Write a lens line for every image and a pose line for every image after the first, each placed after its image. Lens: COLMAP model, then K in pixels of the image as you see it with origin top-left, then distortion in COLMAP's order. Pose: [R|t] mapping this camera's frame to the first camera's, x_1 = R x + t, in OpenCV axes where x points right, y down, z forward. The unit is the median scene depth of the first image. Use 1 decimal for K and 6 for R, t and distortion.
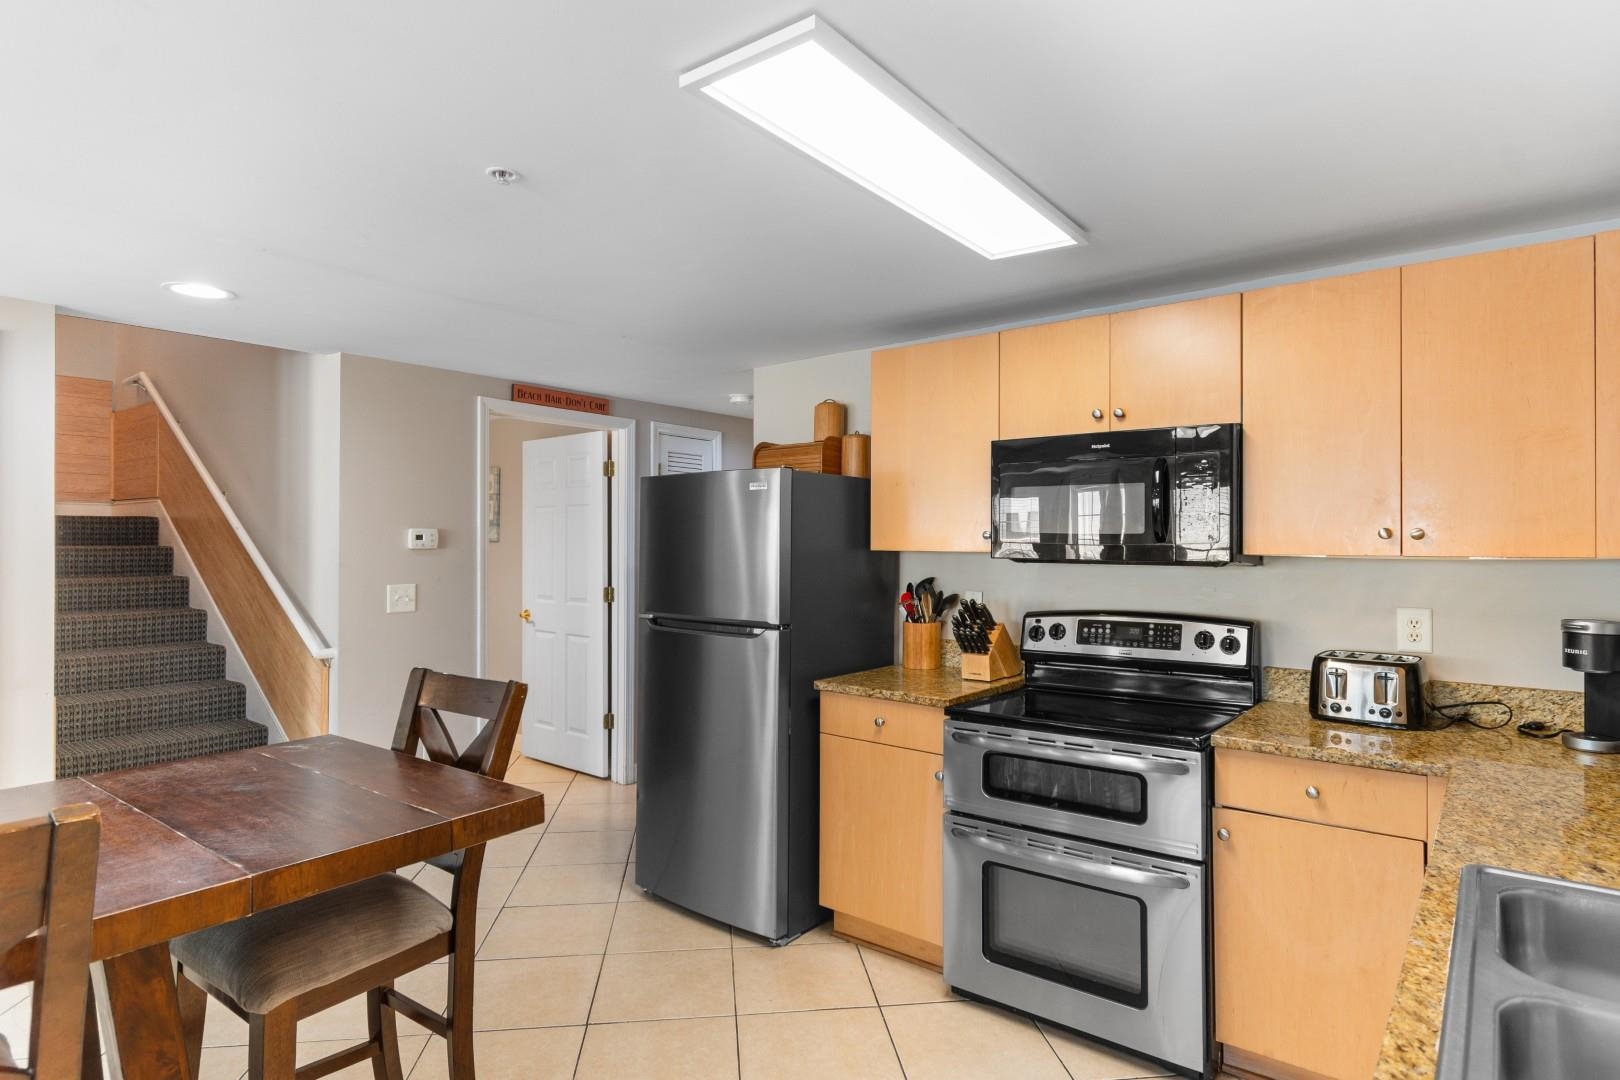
lens RADIAL K [[859.1, 0, 815.1], [0, 859.1, 535.1], [0, 0, 1]] dist [0.004229, -0.007557]
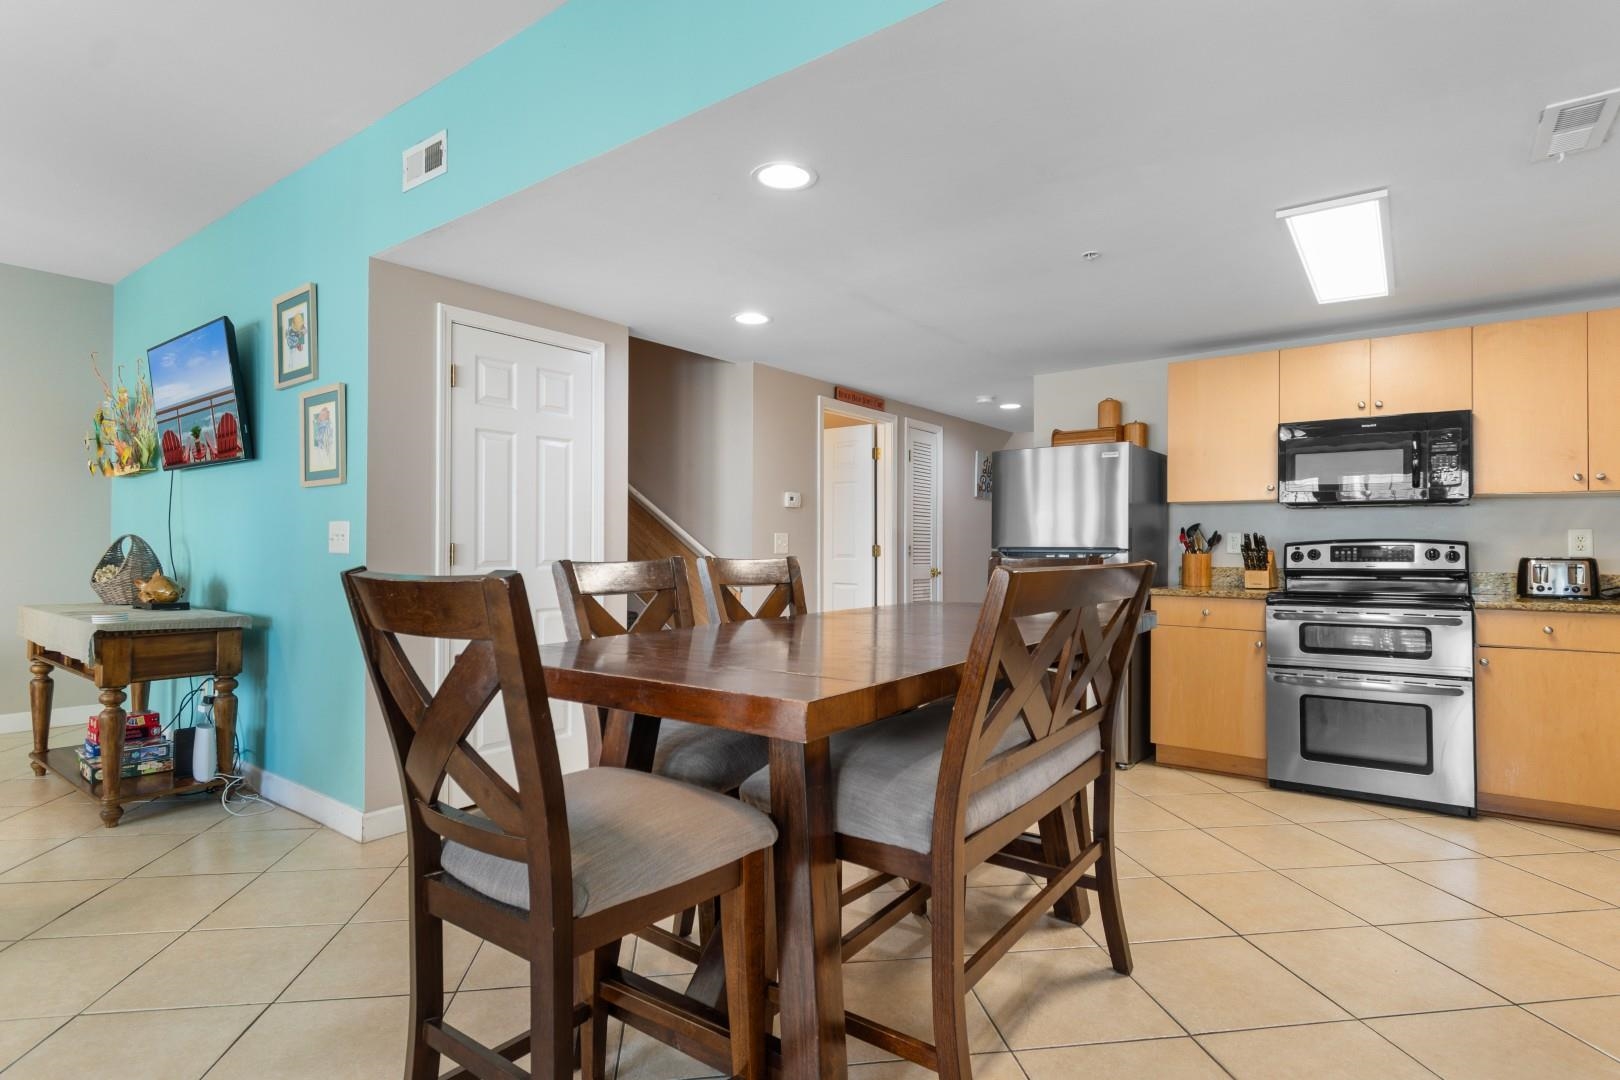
lens RADIAL K [[806.4, 0, 813.2], [0, 806.4, 539.0], [0, 0, 1]] dist [-0.005358, -0.002187]
pose [[0.999921, 0.002488, 0.012349, -0.630041], [-0.002489, 0.999997, 0.000052, 0.093491], [-0.012349, -0.000083, 0.999924, -0.387346]]
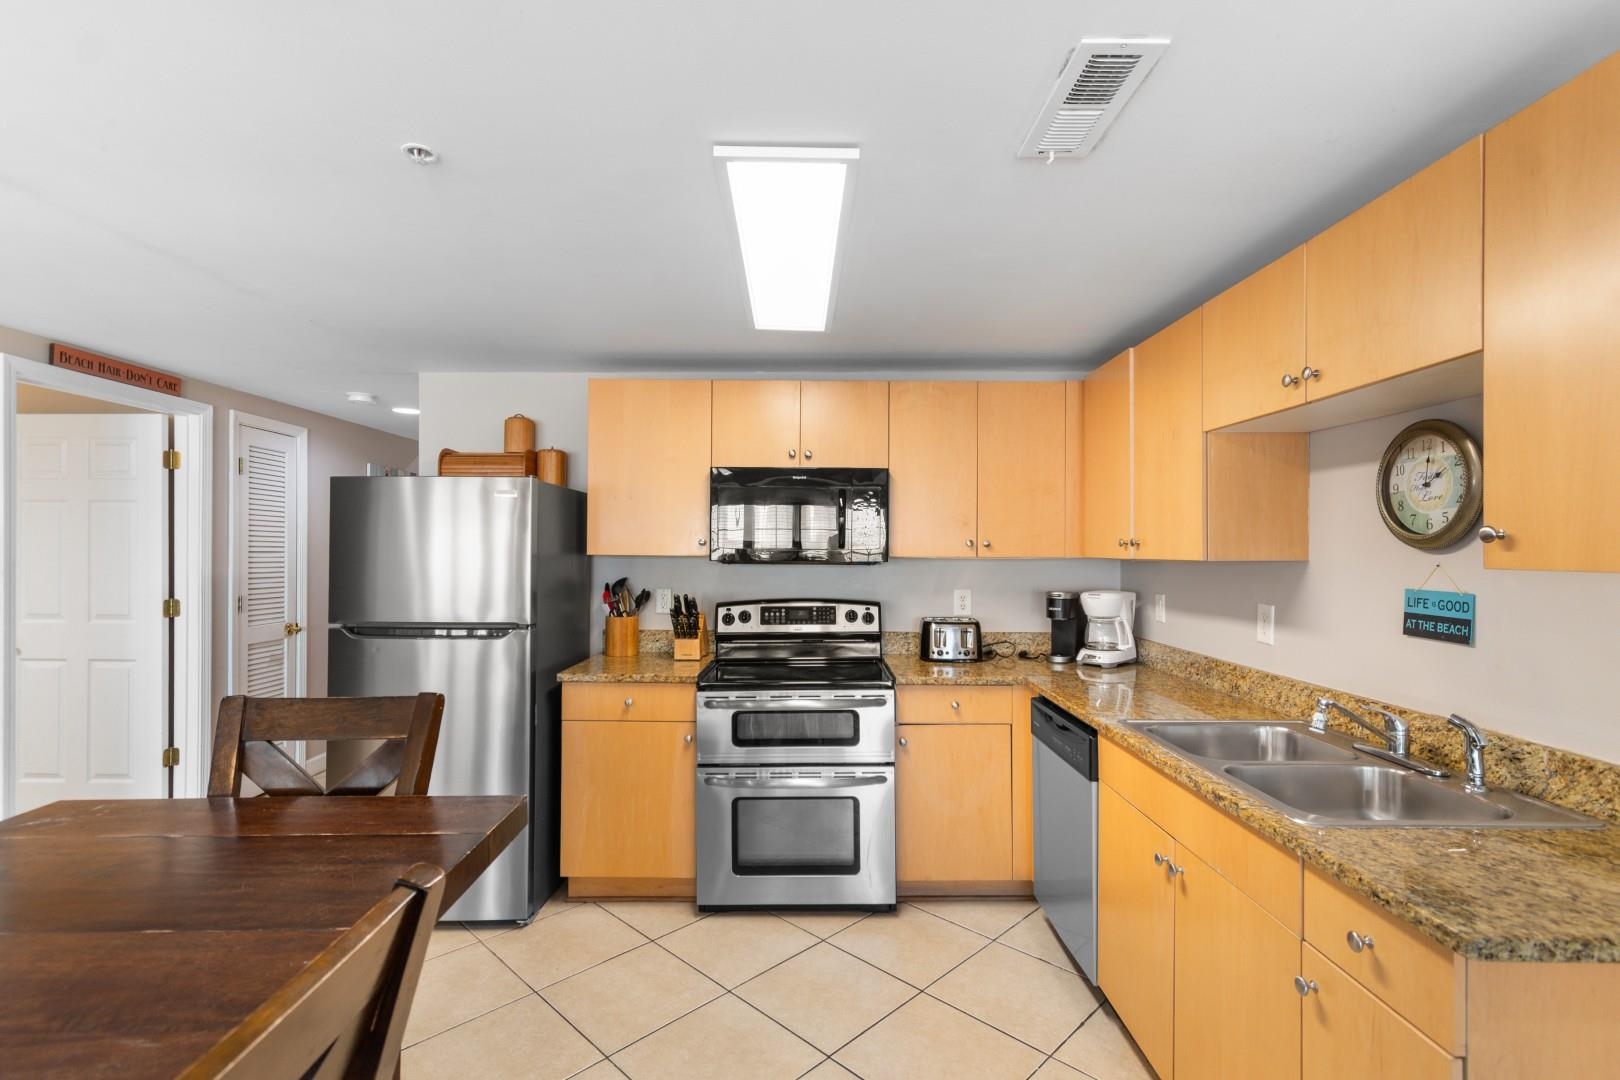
lens RADIAL K [[738.0, 0, 802.7], [0, 738.0, 548.1], [0, 0, 1]] dist [0.004924, 0.000920]
pose [[0.786426, 0.002885, 0.617678, -0.363175], [-0.008279, 0.999948, 0.005871, 0.000978], [-0.617630, -0.009731, 0.786409, 0.071642]]
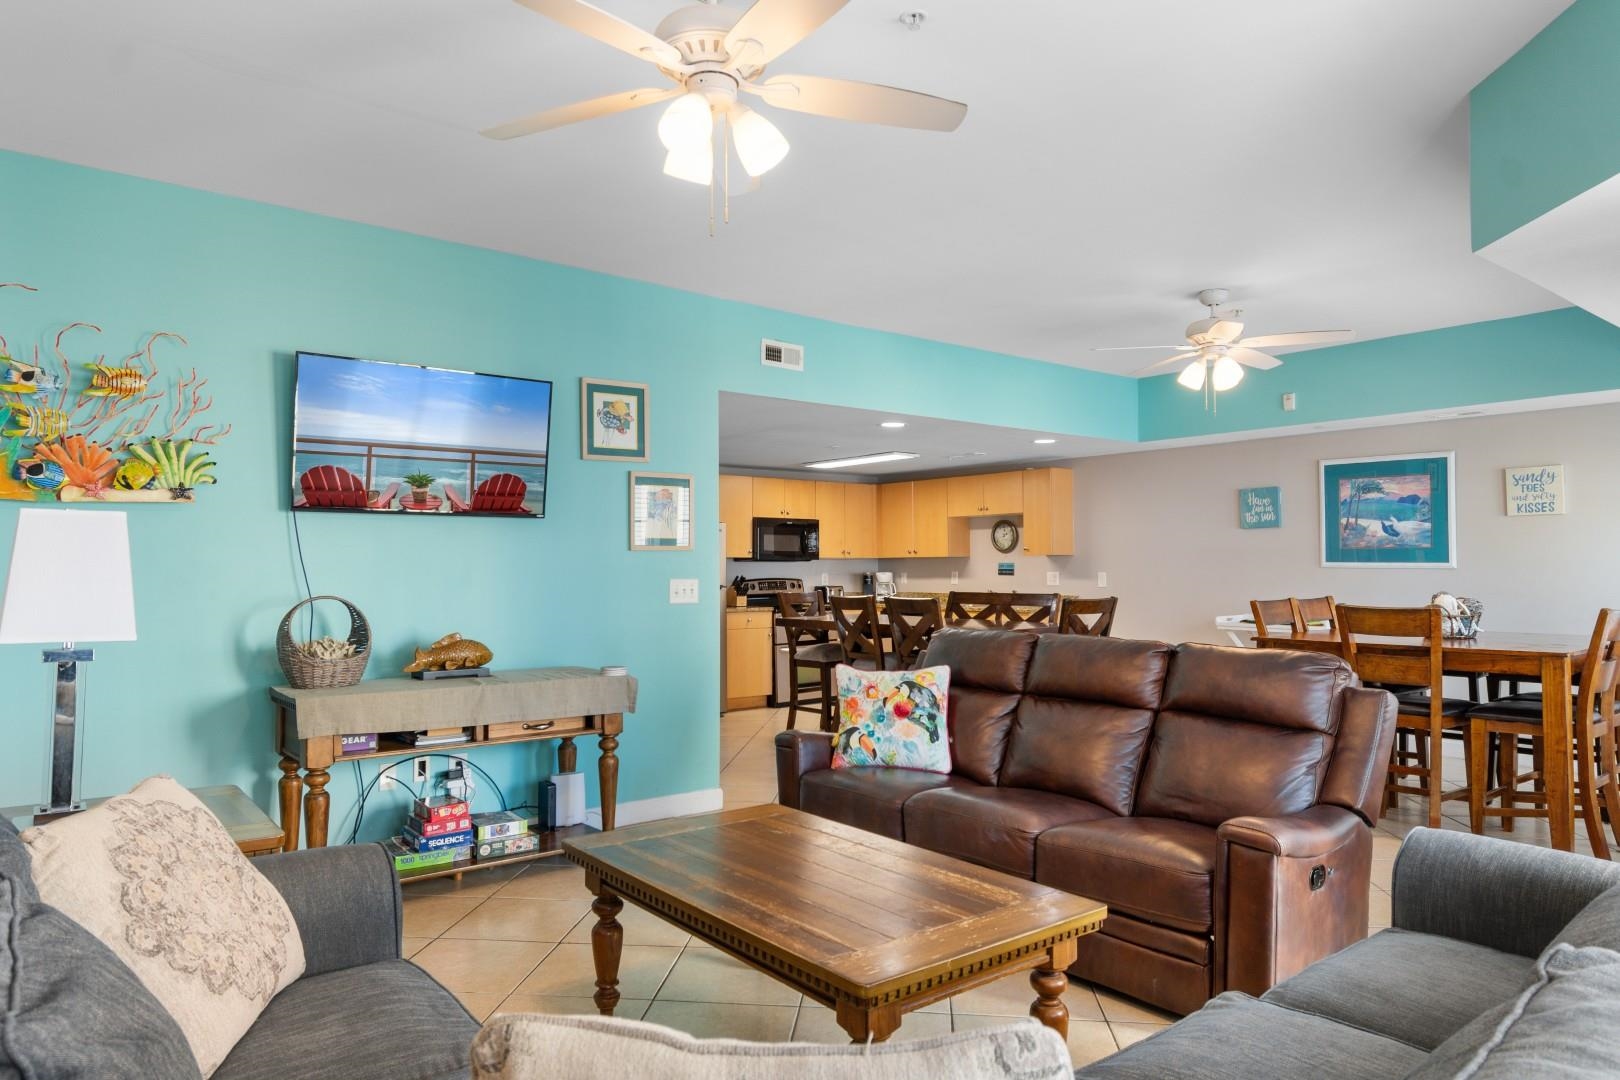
lens RADIAL K [[1040.0, 0, 765.6], [0, 1040.0, 530.2], [0, 0, 1]] dist [0.033743, 0.000636]
pose [[0.245237, 0.032256, 0.968926, -3.127034], [-0.002465, 0.999464, -0.032649, 0.042344], [-0.969460, 0.005618, 0.245185, 0.154406]]
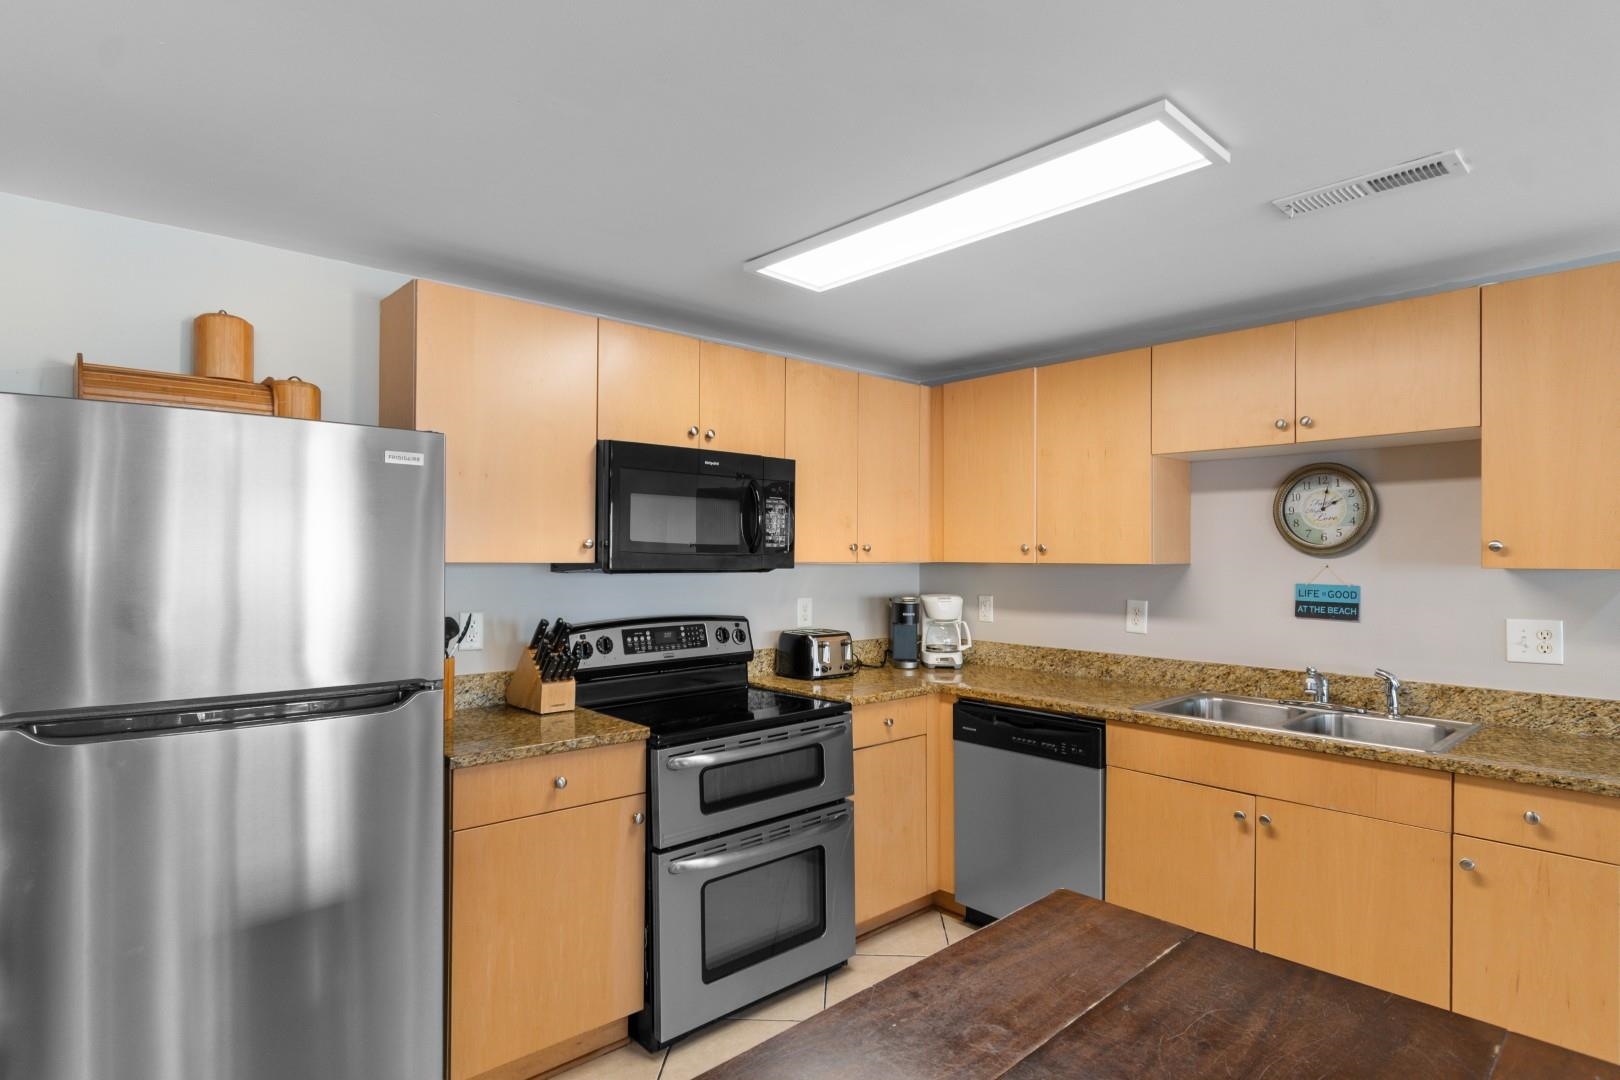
lens RADIAL K [[859.1, 0, 795.4], [0, 859.1, 542.9], [0, 0, 1]] dist [0.004229, -0.007557]
pose [[0.169121, 0.011862, 0.985524, -0.667922], [-0.013447, 0.999862, -0.009727, 0.005280], [-0.985504, -0.011608, 0.169257, 0.672338]]
